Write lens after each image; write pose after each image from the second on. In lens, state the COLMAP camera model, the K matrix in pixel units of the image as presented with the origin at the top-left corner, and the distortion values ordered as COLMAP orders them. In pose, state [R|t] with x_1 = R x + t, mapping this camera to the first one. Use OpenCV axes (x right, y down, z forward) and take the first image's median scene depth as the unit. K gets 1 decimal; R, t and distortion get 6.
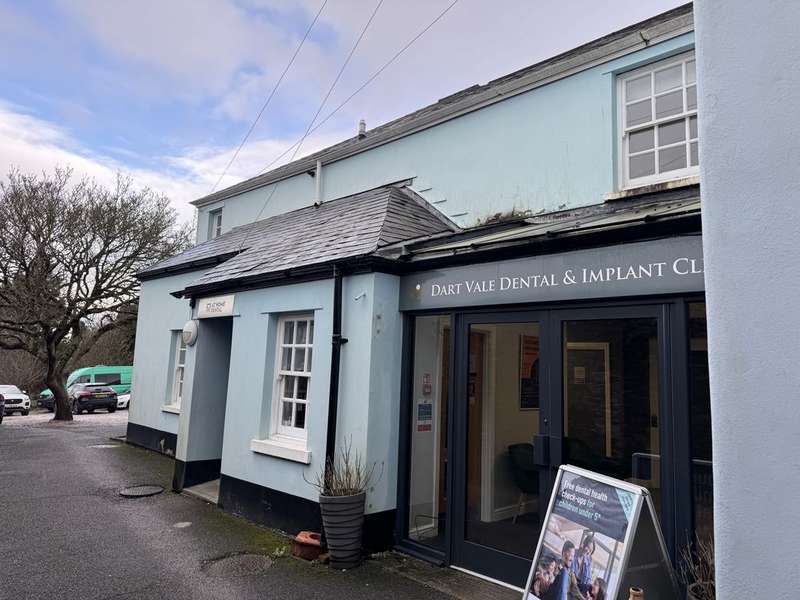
lens RADIAL K [[563.1, 0, 398.9], [0, 563.1, 294.5], [0, 0, 1]] dist [0.003628, 0.000514]
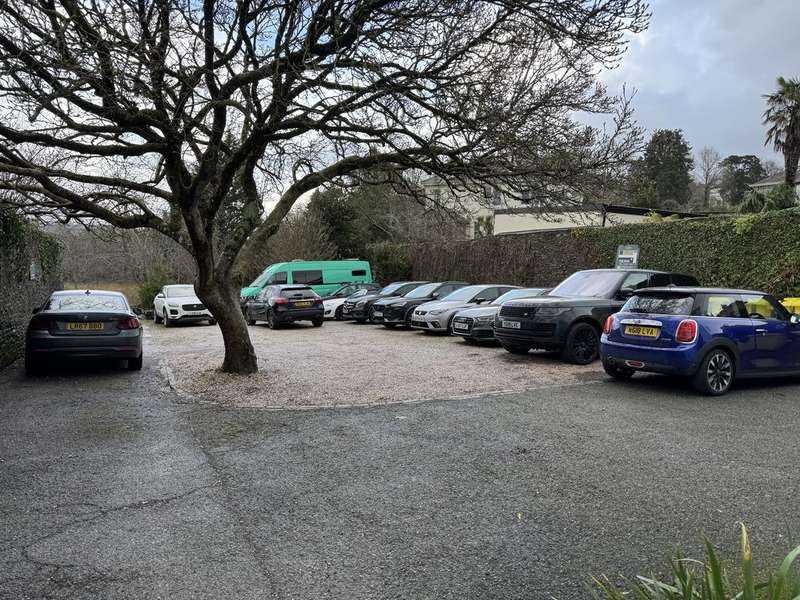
lens RADIAL K [[563.1, 0, 401.5], [0, 563.1, 300.8], [0, 0, 1]] dist [0.003628, 0.000514]
pose [[0.954829, 0.019892, -0.296488, -0.196772], [0.039106, 0.980668, 0.191733, 0.046210], [0.294570, -0.194667, 0.935593, 0.370200]]
